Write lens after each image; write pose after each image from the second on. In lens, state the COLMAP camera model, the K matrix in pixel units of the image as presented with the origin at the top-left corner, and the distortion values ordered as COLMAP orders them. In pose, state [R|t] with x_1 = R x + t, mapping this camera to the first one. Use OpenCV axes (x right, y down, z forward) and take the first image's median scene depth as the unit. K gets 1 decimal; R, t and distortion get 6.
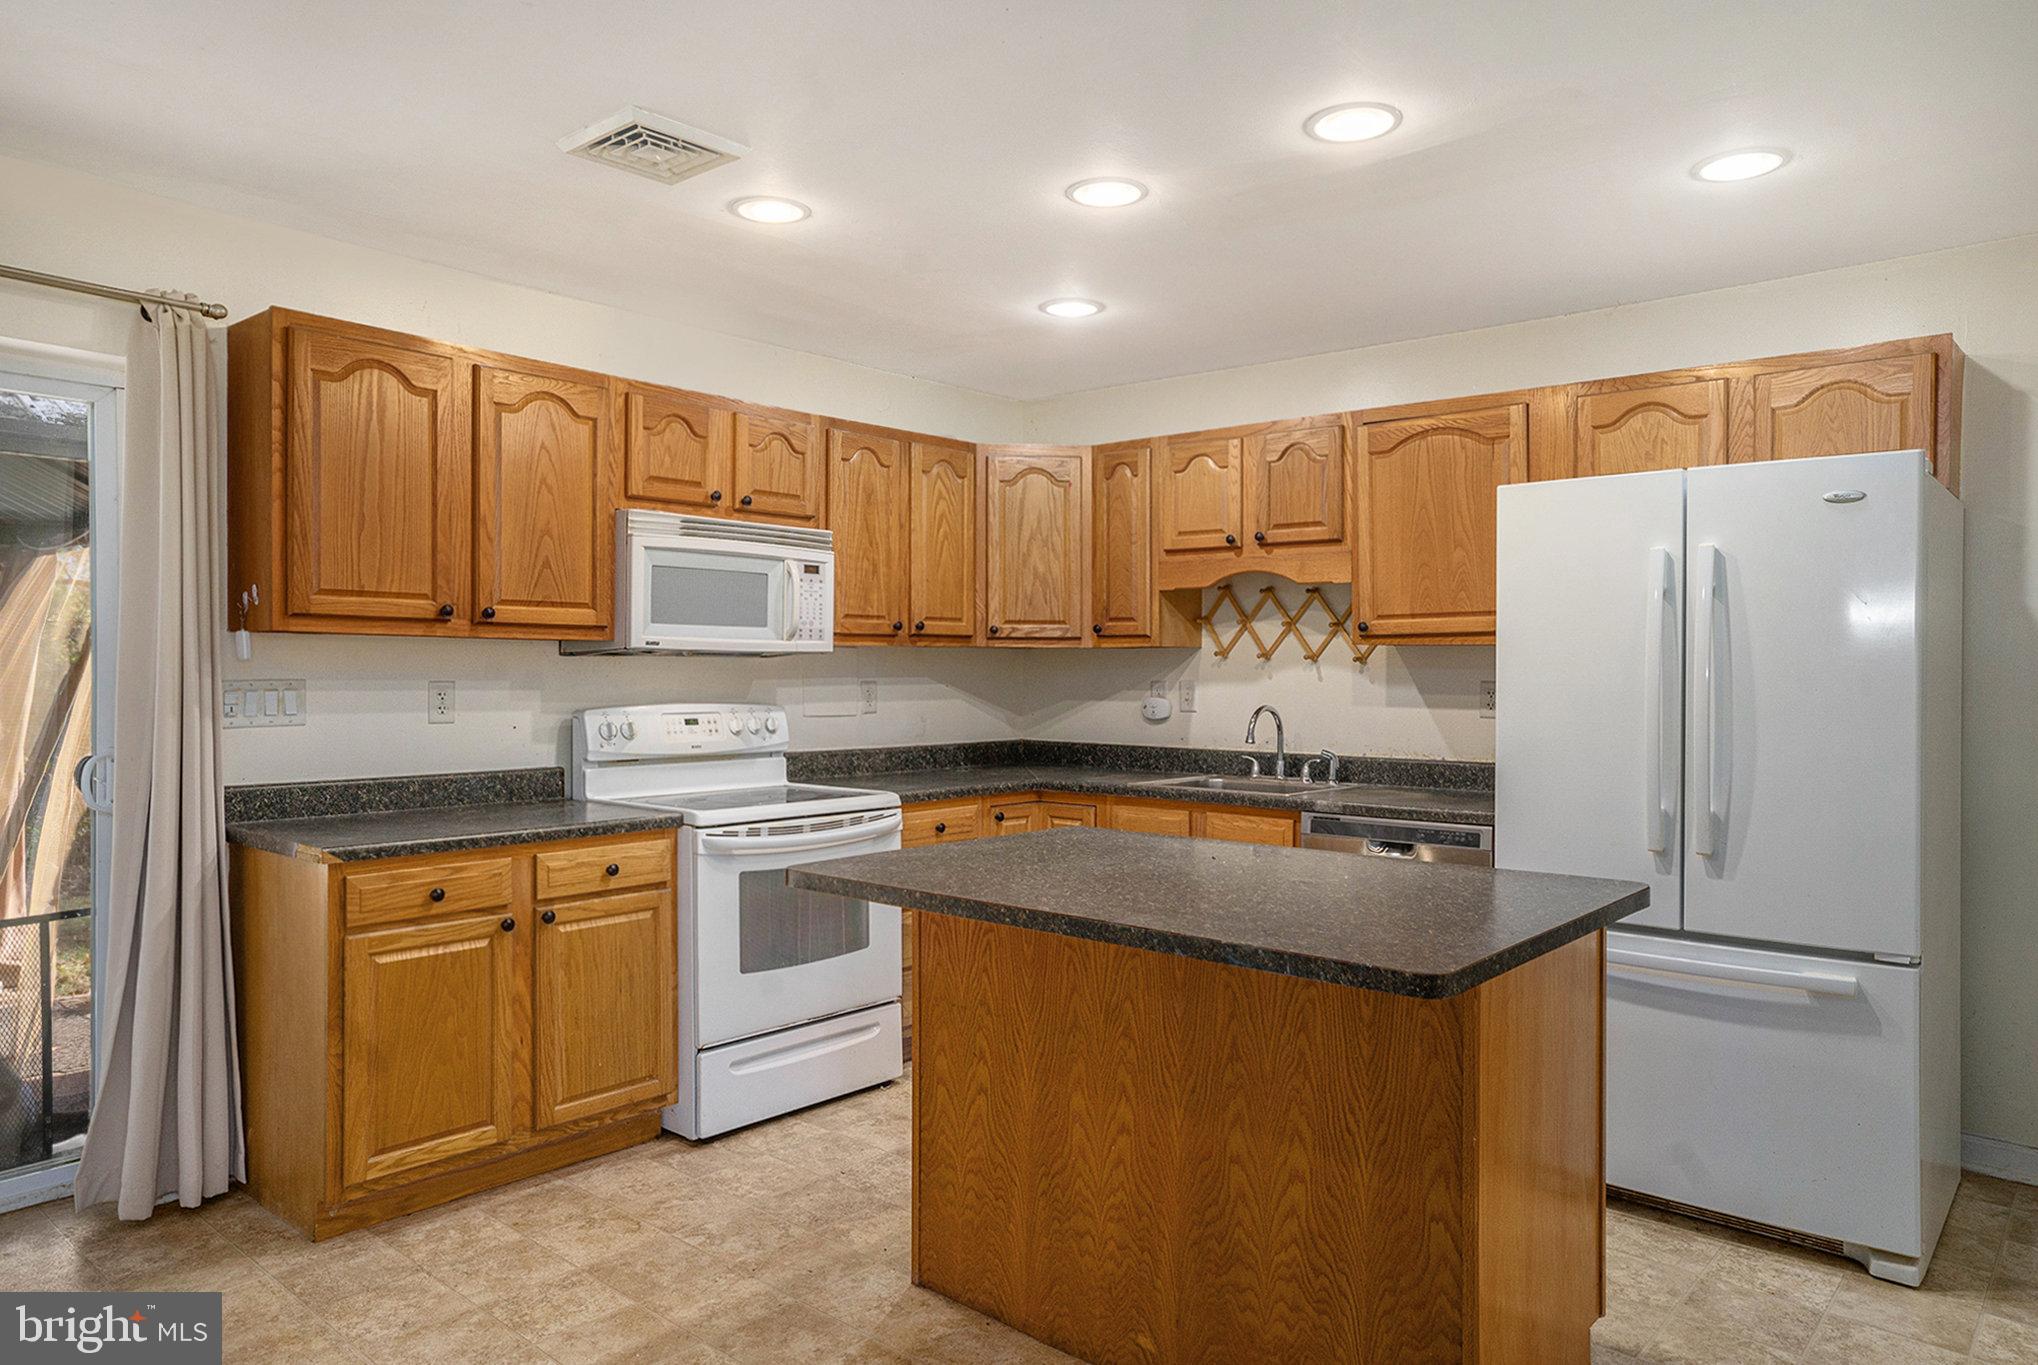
lens RADIAL K [[1293.3, 0, 1017.8], [0, 1293.3, 684.5], [0, 0, 1]] dist [-0.030179, 0.004336]
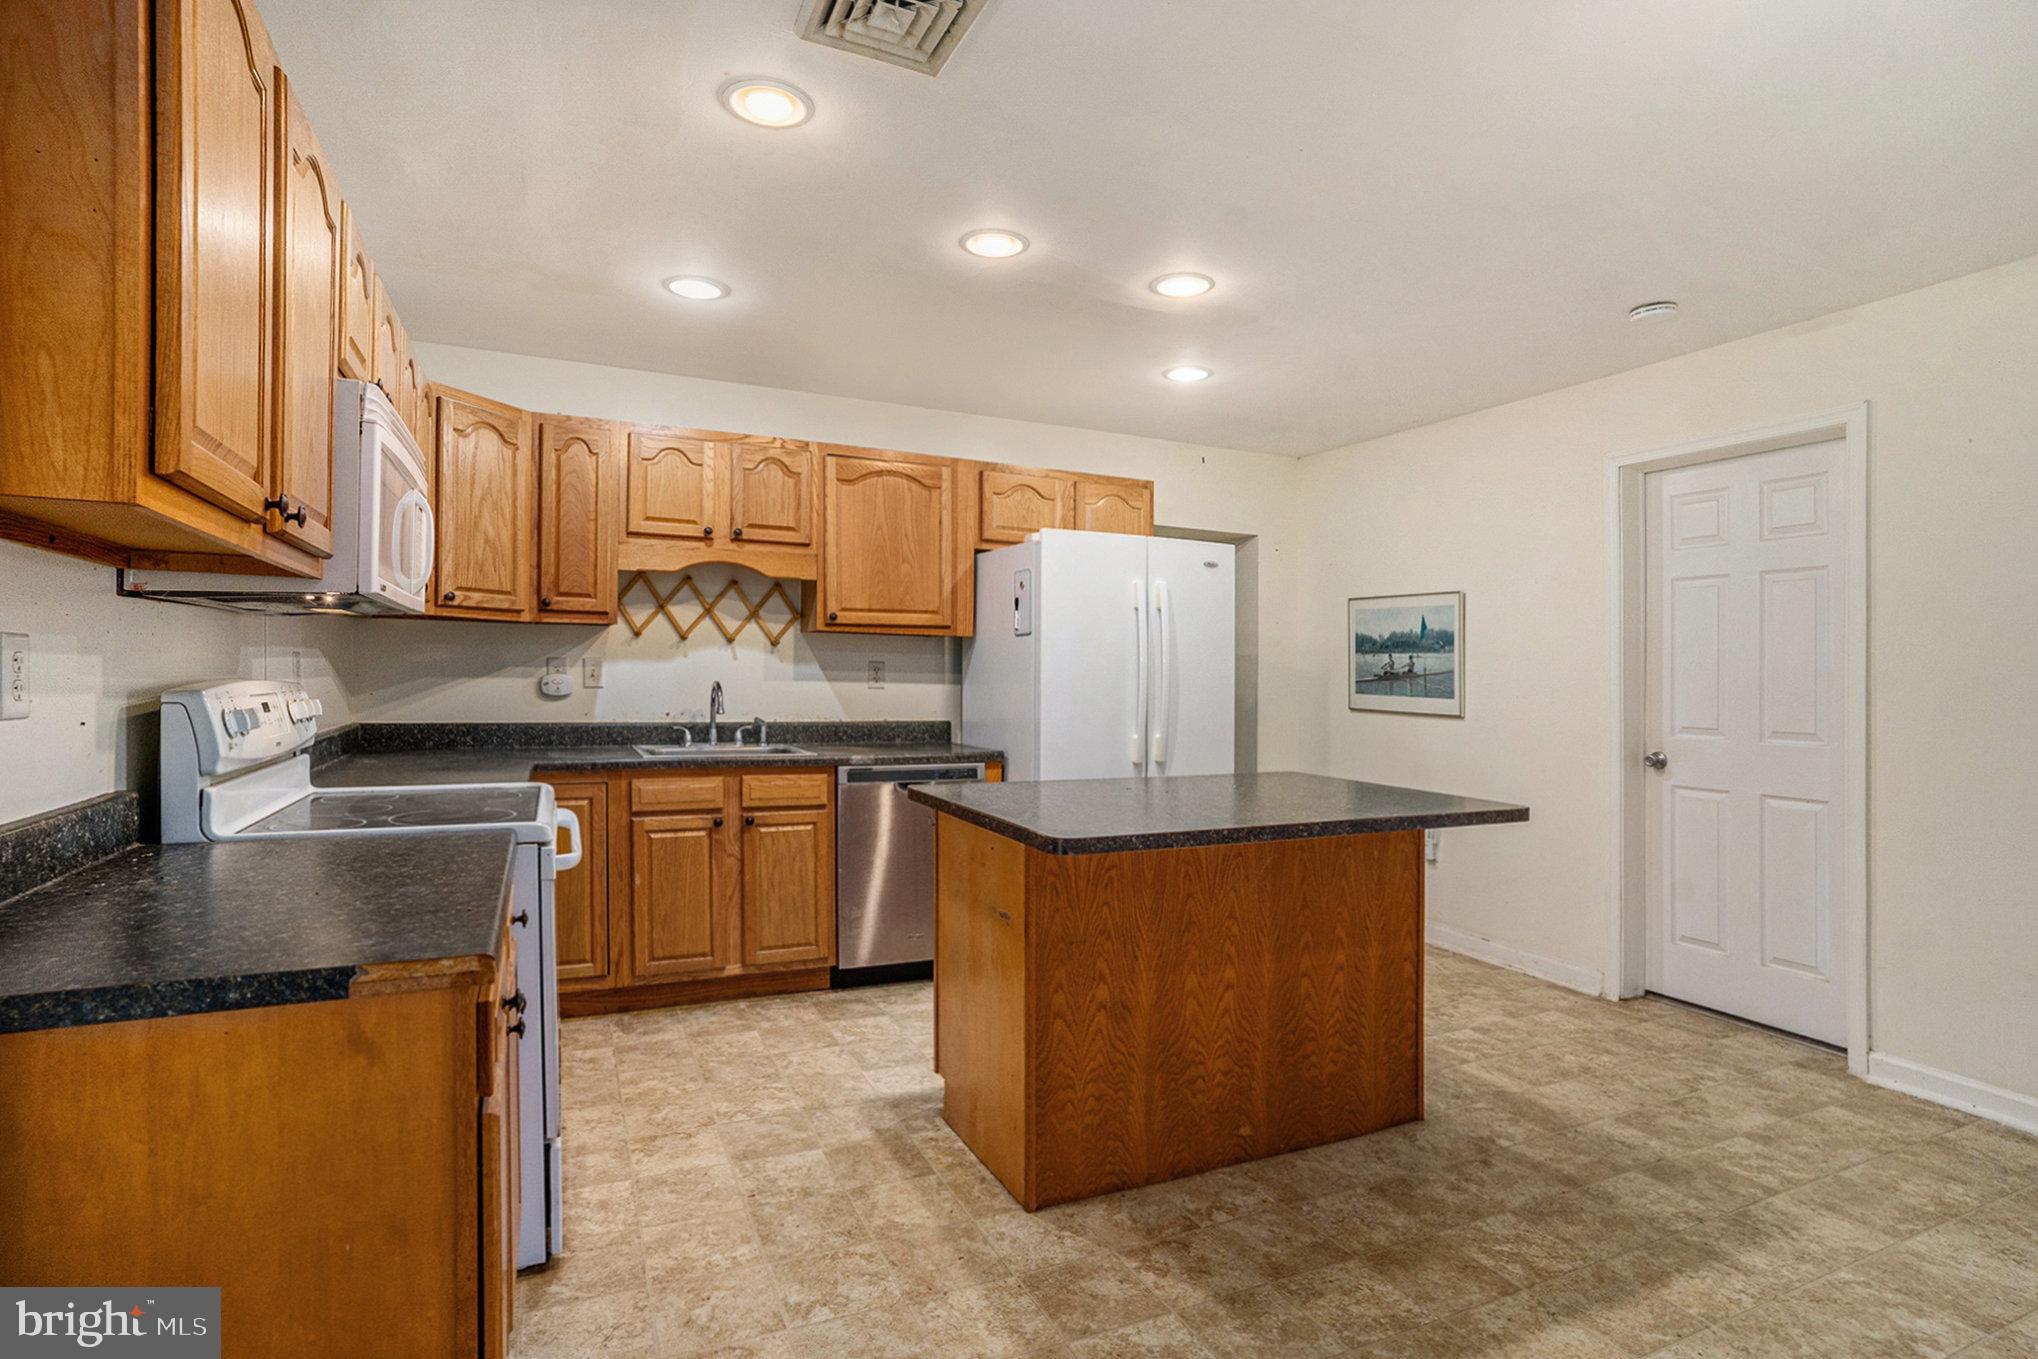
lens RADIAL K [[1003.0, 0, 1013.8], [0, 1003.0, 676.0], [0, 0, 1]] dist [-0.058249, 0.000979]
pose [[0.417805, -0.001041, 0.908536, -0.521552], [-0.004287, 0.999986, 0.003118, 0.008848], [-0.908527, -0.005197, 0.417795, 0.416950]]
